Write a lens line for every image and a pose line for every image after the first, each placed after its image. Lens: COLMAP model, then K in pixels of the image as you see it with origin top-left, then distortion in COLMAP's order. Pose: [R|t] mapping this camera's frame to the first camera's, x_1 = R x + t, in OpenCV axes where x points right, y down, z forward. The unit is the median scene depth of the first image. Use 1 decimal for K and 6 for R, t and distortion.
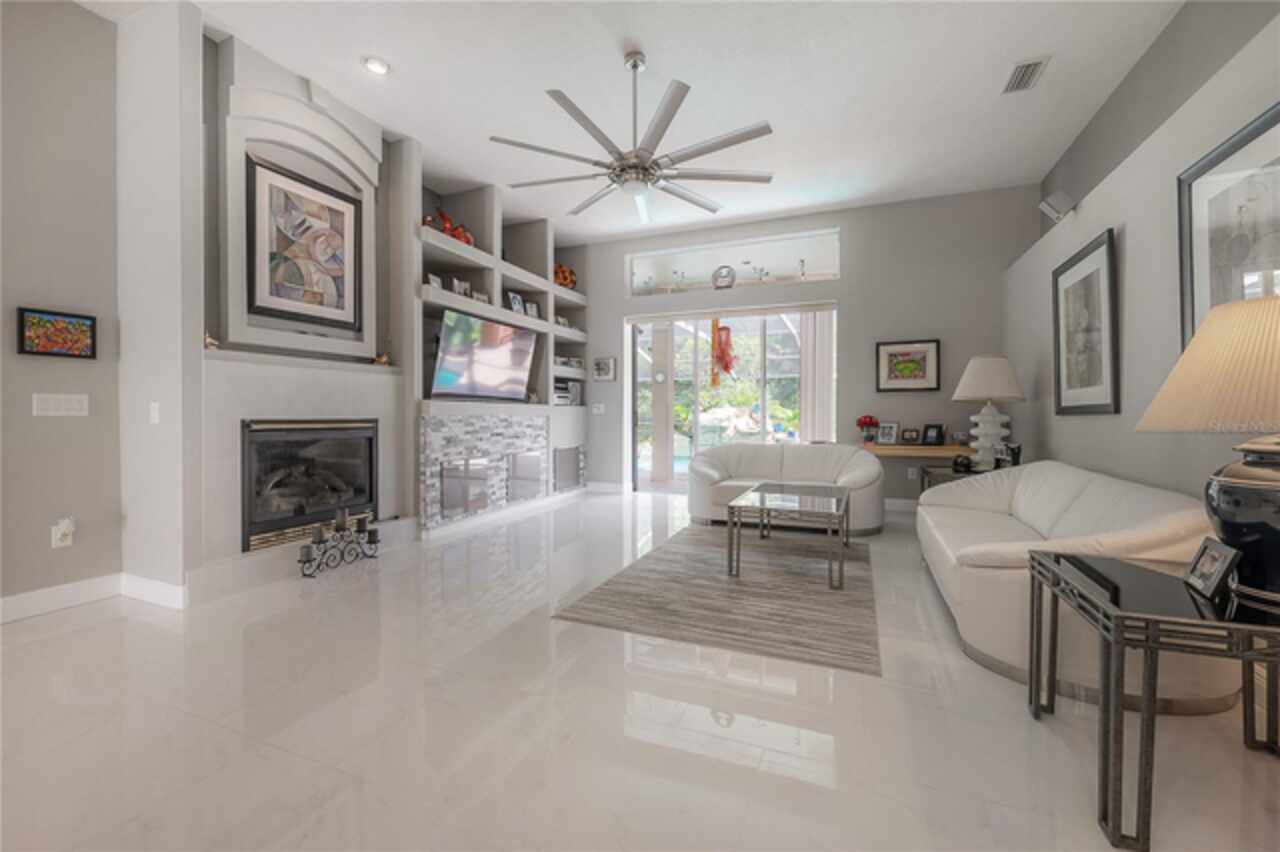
lens RADIAL K [[522.9, 0, 638.4], [0, 522.9, 421.2], [0, 0, 1]] dist [-0.000036, -0.000024]
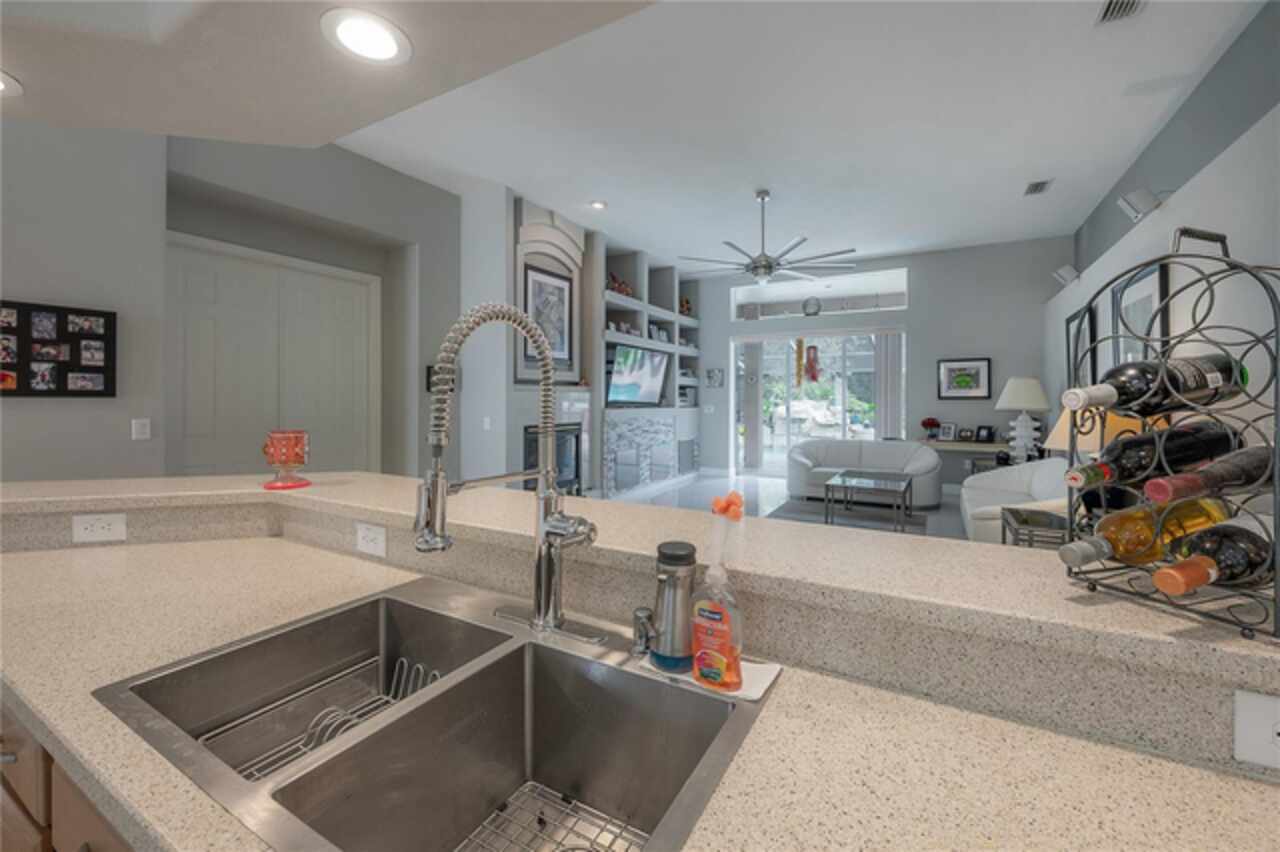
lens RADIAL K [[524.3, 0, 646.8], [0, 524.3, 399.7], [0, 0, 1]] dist [-0.002000, -0.000187]
pose [[0.993692, 0.002237, -0.112119, -0.109415], [-0.003626, 0.999919, -0.012187, -0.039852], [0.112083, 0.012517, 0.993620, -0.361291]]
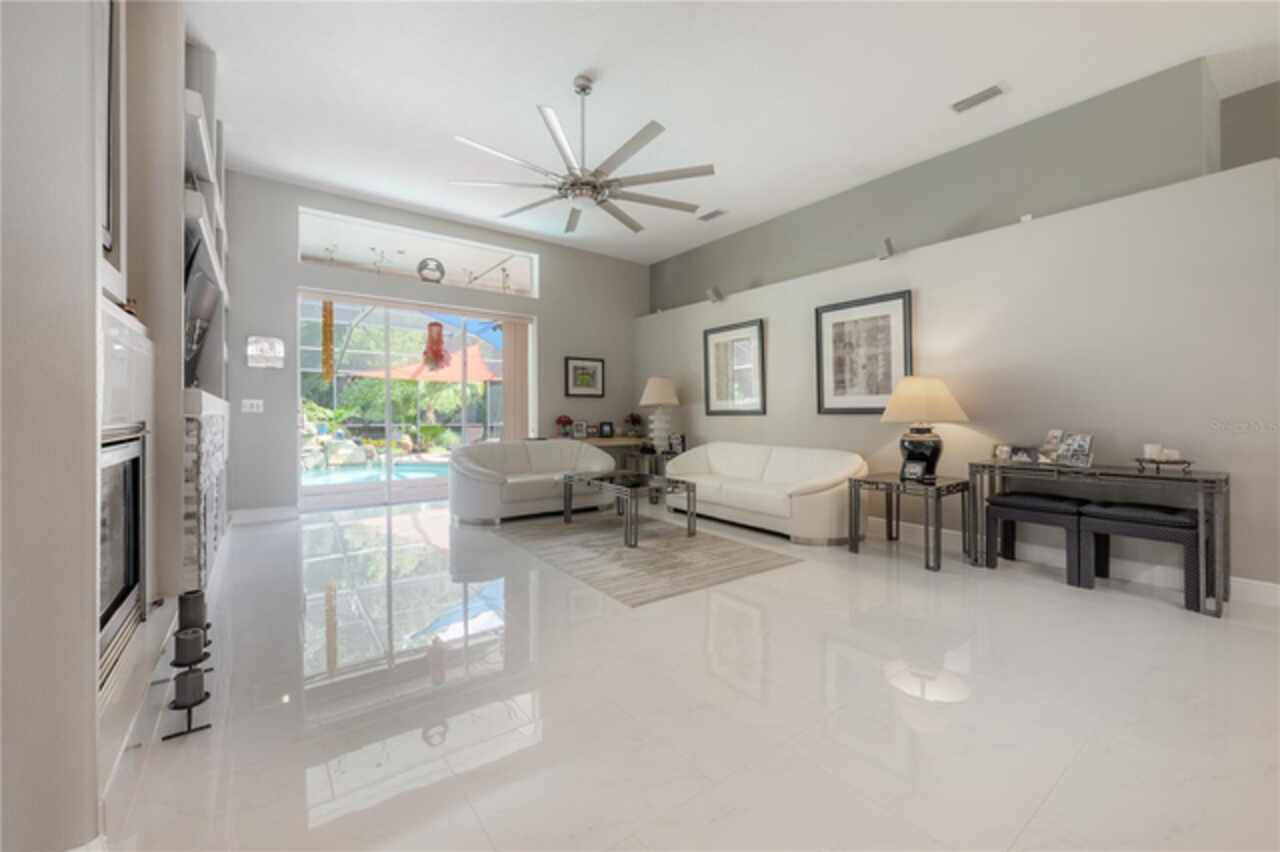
lens RADIAL K [[510.5, 0, 655.3], [0, 510.5, 414.2], [0, 0, 1]] dist [0.000677, 0.000060]
pose [[0.500680, 0.002123, 0.865630, -0.531671], [0.008997, 0.999930, -0.007657, -0.002770], [-0.865586, 0.011622, 0.500626, 0.226462]]
